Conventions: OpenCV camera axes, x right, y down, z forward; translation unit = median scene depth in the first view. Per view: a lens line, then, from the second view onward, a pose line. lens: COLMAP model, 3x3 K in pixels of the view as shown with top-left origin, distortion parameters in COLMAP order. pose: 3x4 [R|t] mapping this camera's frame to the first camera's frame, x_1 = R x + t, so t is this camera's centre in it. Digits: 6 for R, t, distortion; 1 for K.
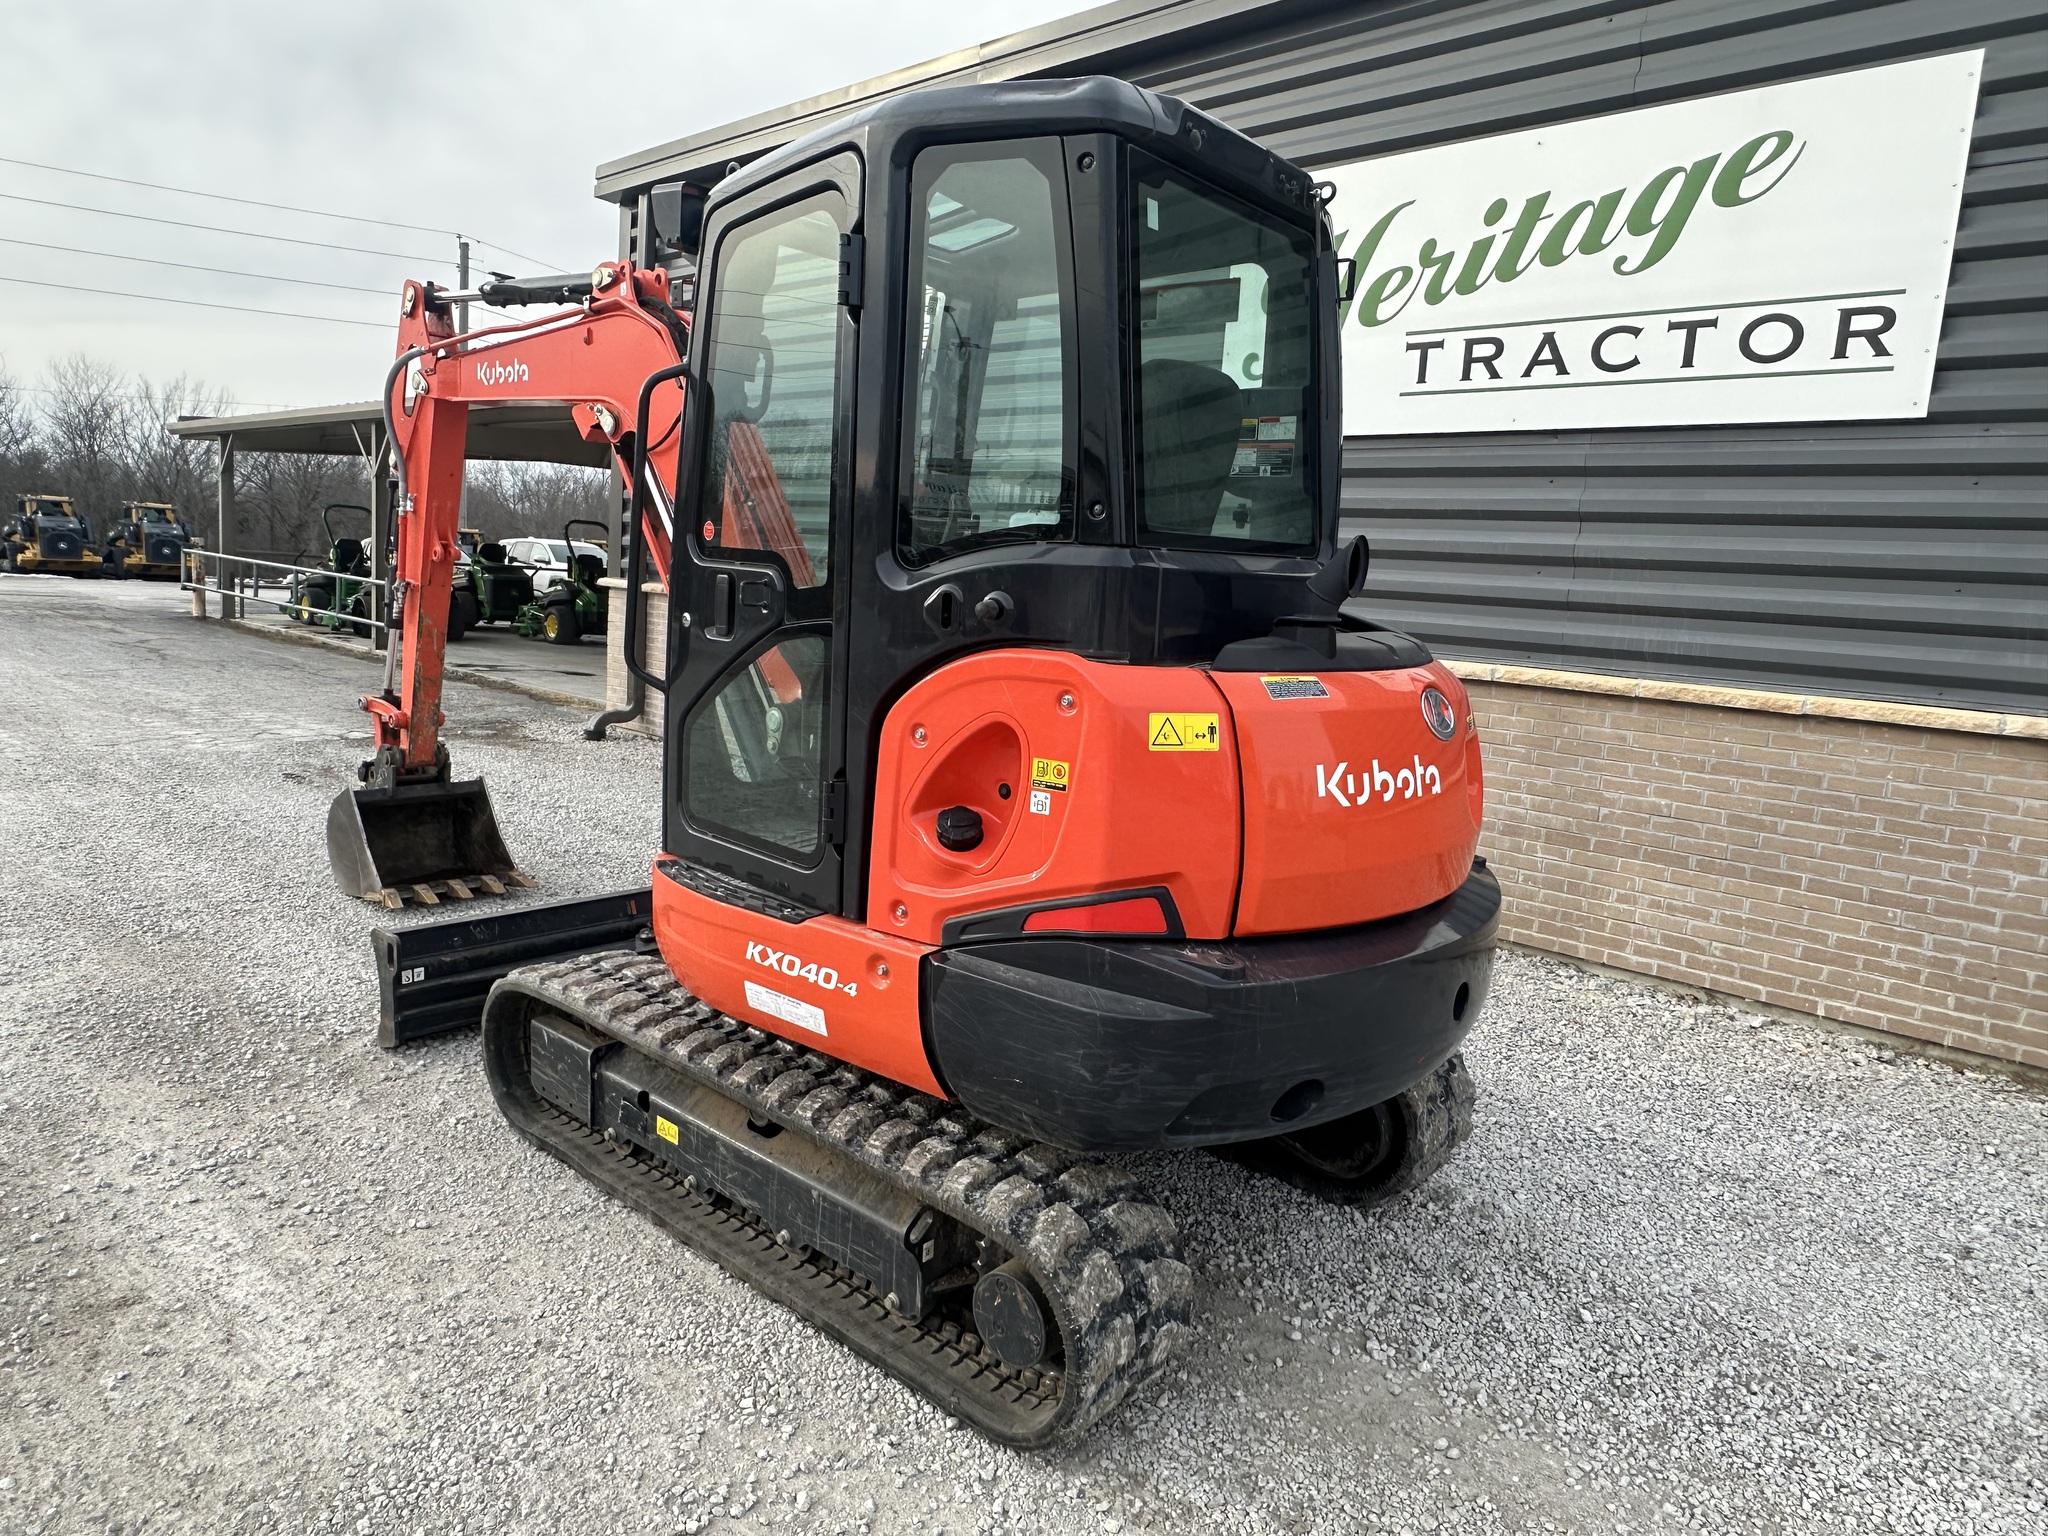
lens RADIAL K [[1328.1, 0, 1021.0], [0, 1328.1, 774.4], [0, 0, 1]] dist [-0.003746, 0.002445]
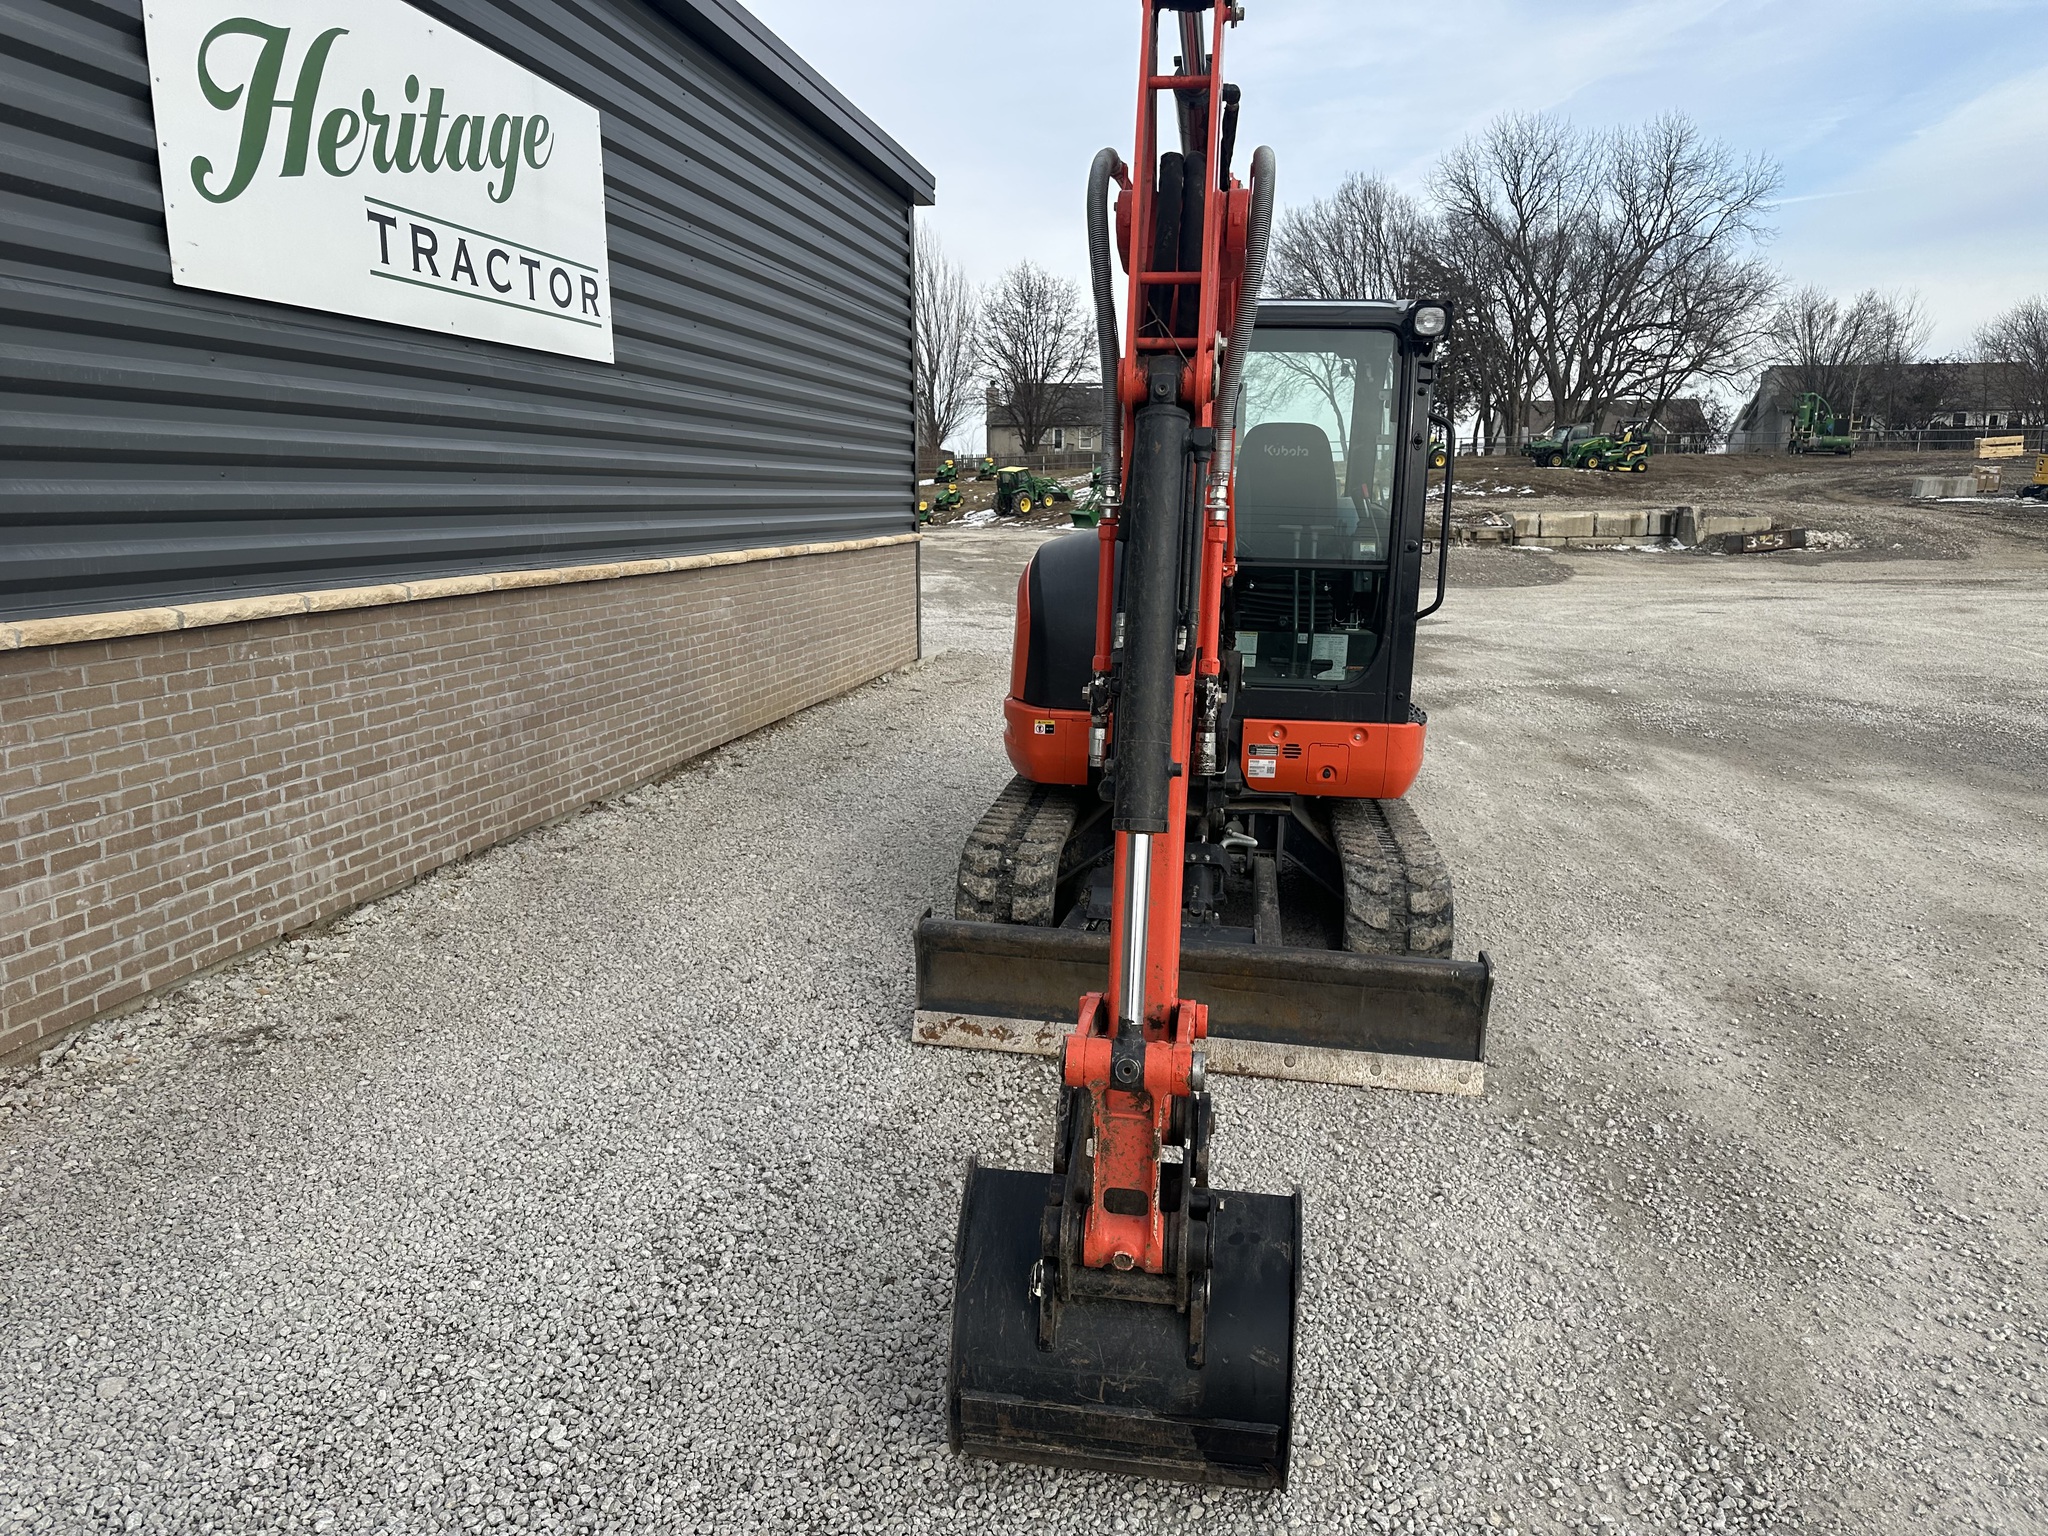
lens RADIAL K [[1450.7, 0, 1017.6], [0, 1450.7, 754.3], [0, 0, 1]] dist [0.043841, -0.054472]
pose [[-0.542510, -0.215767, 0.811867, -0.935663], [0.081459, 0.948385, 0.306481, -0.308902], [-0.836091, 0.232403, -0.496932, 1.484635]]
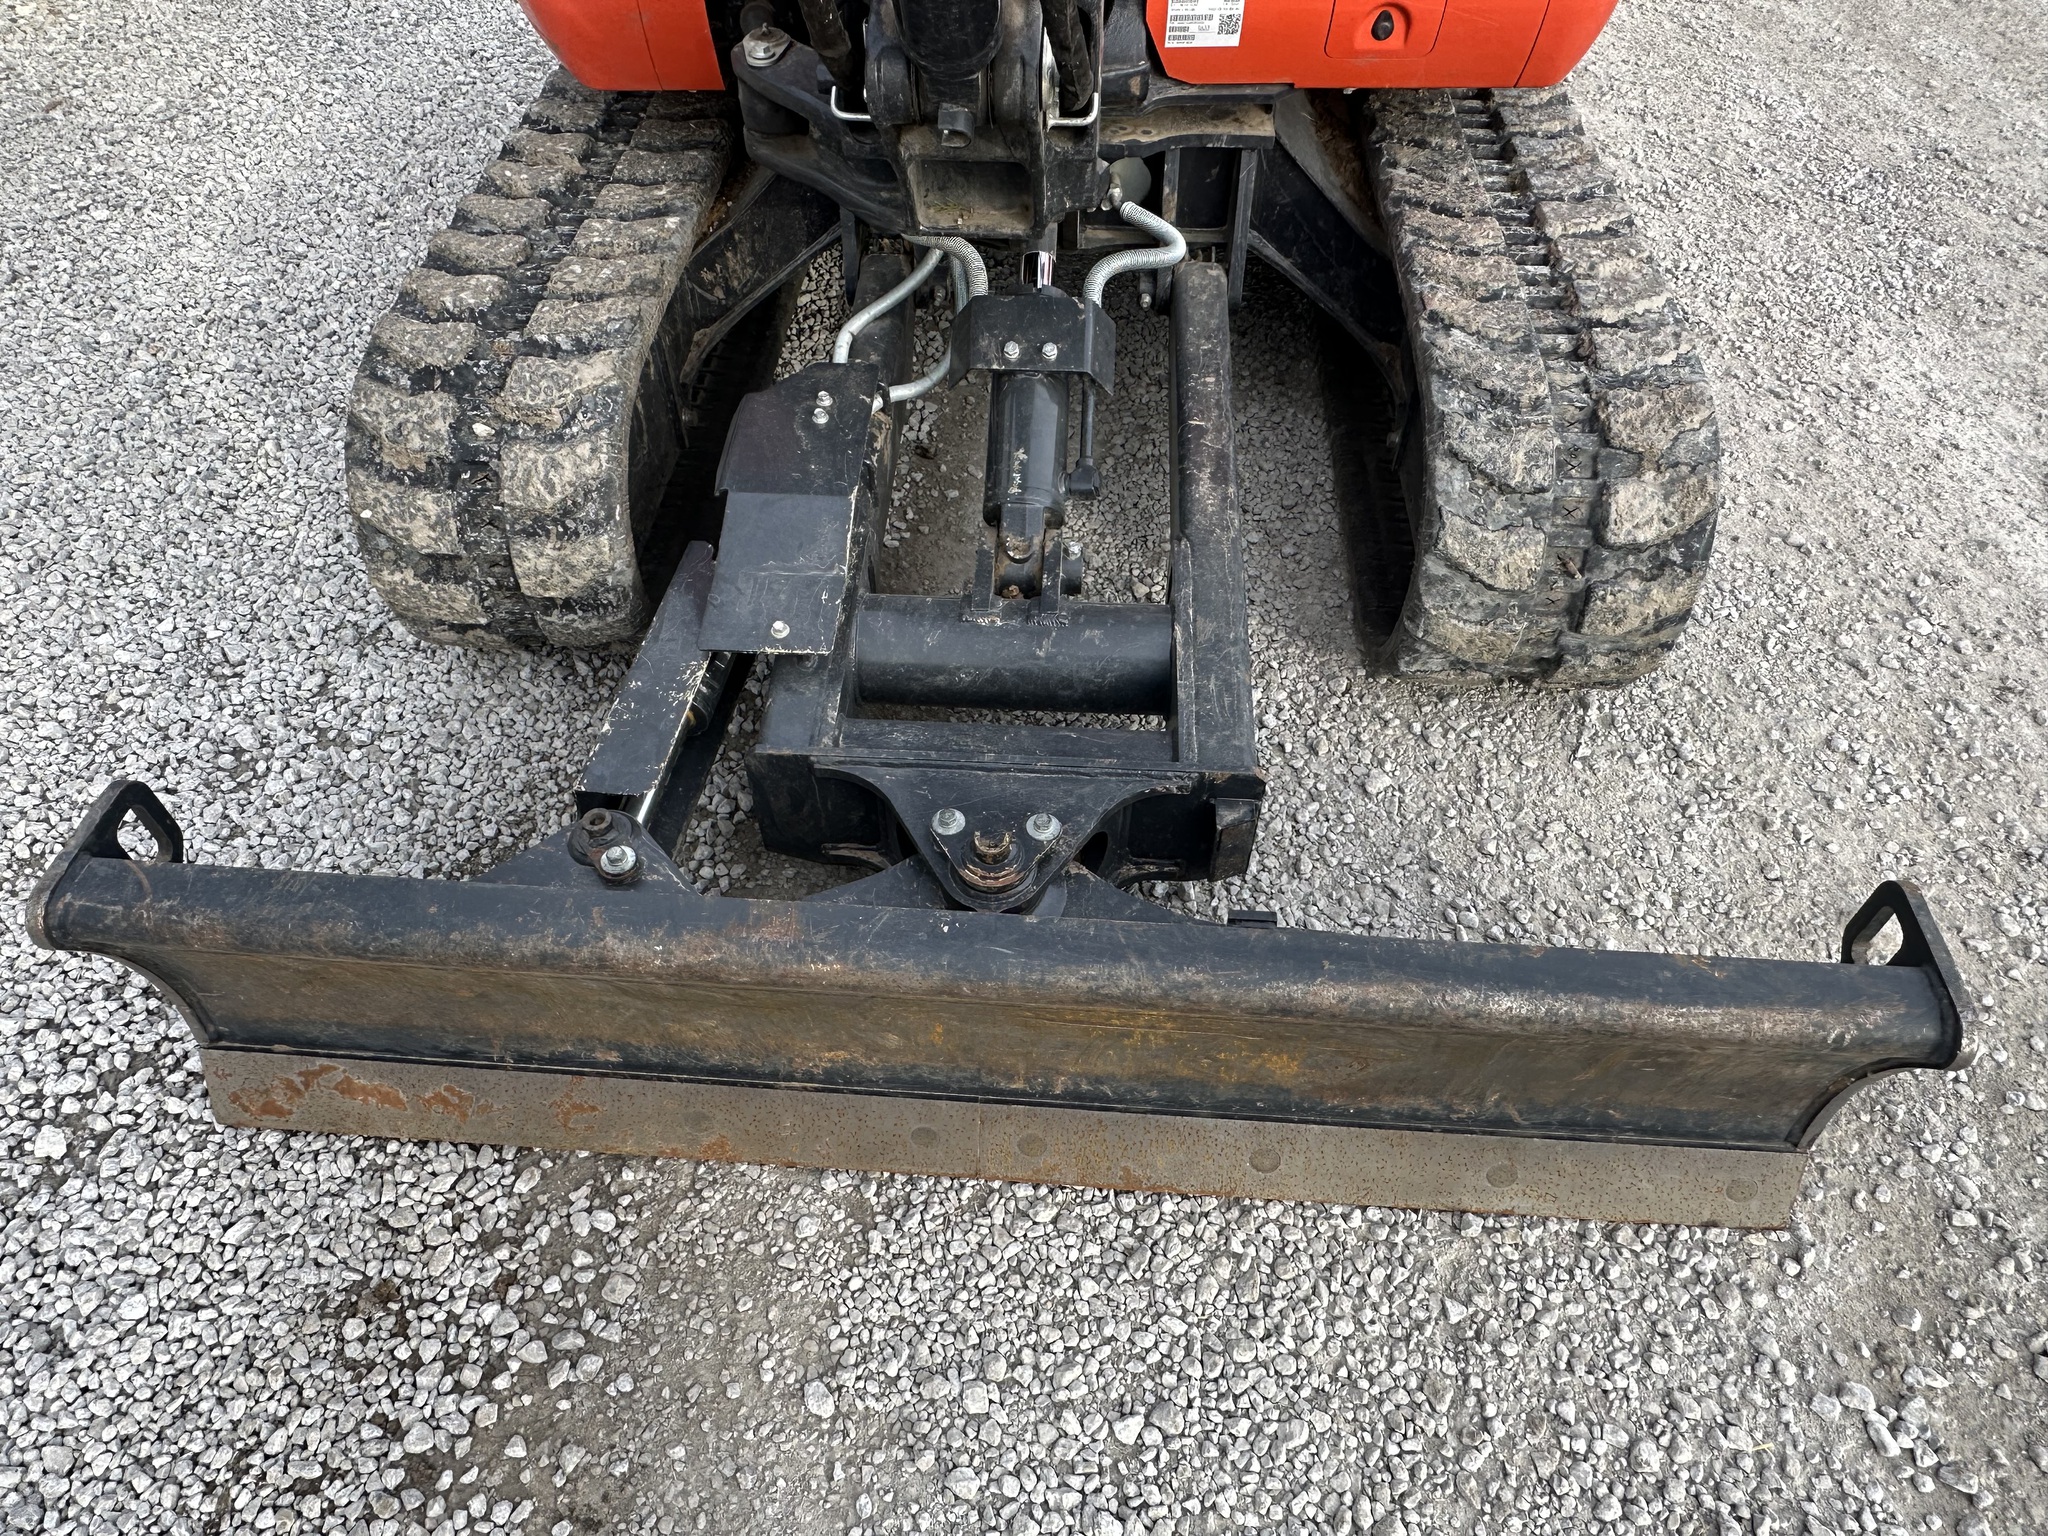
lens RADIAL K [[1328.1, 0, 1045.8], [0, 1328.1, 801.6], [0, 0, 1]] dist [-0.003746, 0.002445]
pose [[-0.620456, -0.633607, 0.462144, -0.392163], [0.088587, 0.528893, 0.844053, -0.132187], [-0.779222, 0.564637, -0.272025, 1.013746]]
